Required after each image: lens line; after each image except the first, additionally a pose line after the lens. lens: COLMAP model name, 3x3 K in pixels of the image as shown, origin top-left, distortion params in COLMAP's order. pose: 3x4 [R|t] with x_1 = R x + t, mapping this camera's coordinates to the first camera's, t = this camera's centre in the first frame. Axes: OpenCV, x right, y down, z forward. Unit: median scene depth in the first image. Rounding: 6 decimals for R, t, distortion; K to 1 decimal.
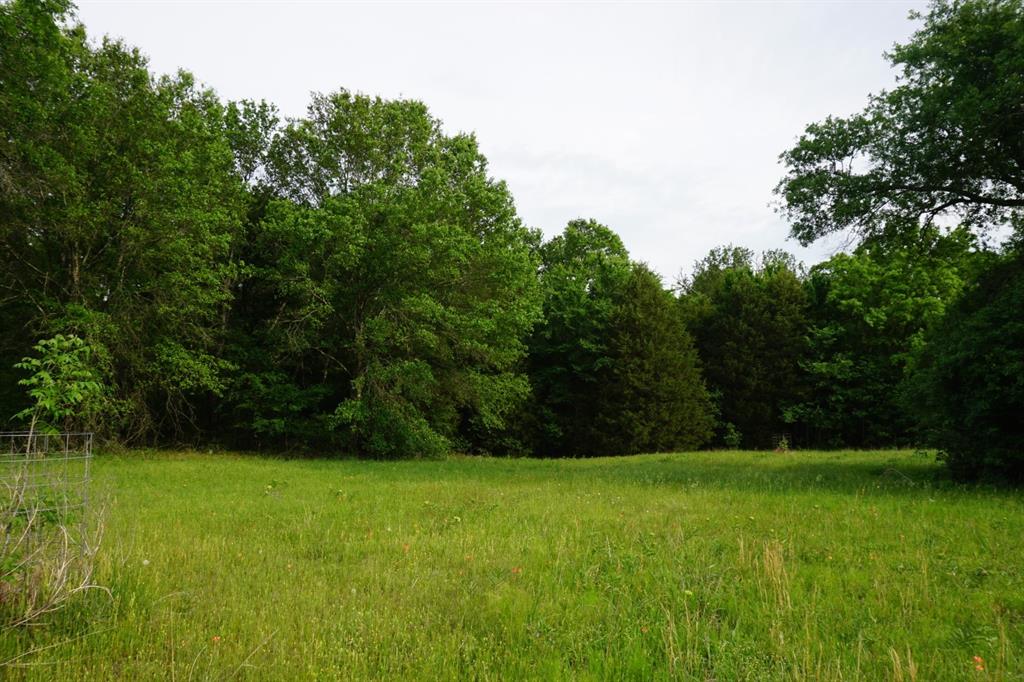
lens RADIAL K [[684.4, 0, 508.5], [0, 684.4, 338.9], [0, 0, 1]] dist [-0.065577, 0.061410]
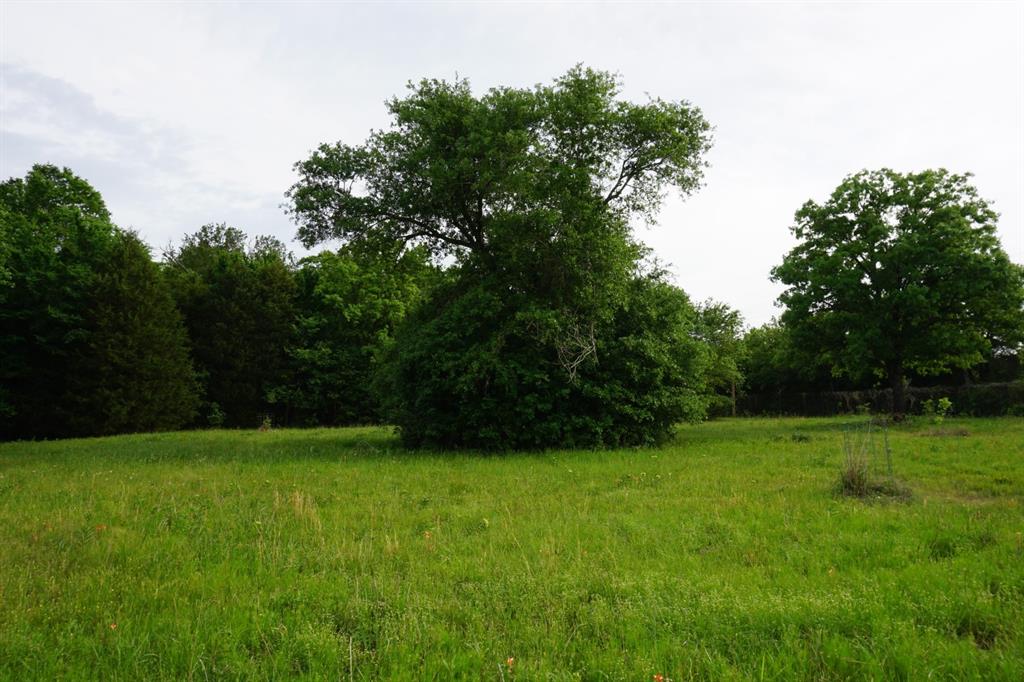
lens RADIAL K [[684.4, 0, 508.5], [0, 684.4, 338.9], [0, 0, 1]] dist [-0.065577, 0.061410]
pose [[0.739024, 0.065737, 0.670465, -0.036791], [-0.085579, 0.996326, -0.003357, -0.006011], [-0.668222, -0.054897, 0.741934, -0.043404]]
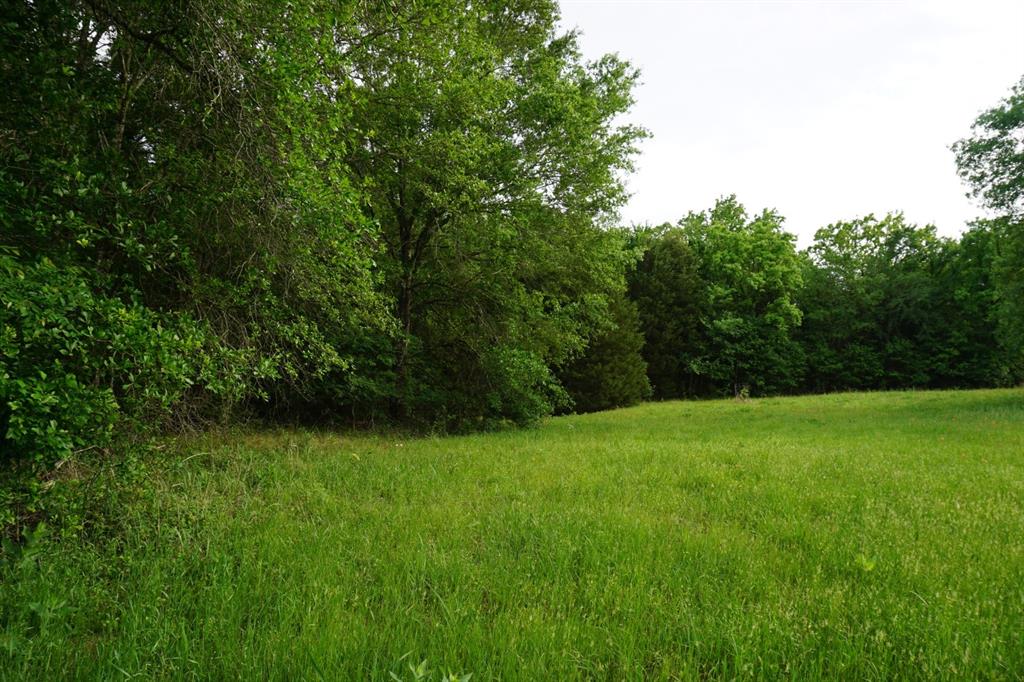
lens RADIAL K [[684.4, 0, 508.5], [0, 684.4, 338.9], [0, 0, 1]] dist [-0.065577, 0.061410]
pose [[0.861199, 0.015697, 0.508025, -0.395090], [-0.041500, 0.998357, 0.039503, 0.038444], [-0.506571, -0.055103, 0.860436, 0.230619]]
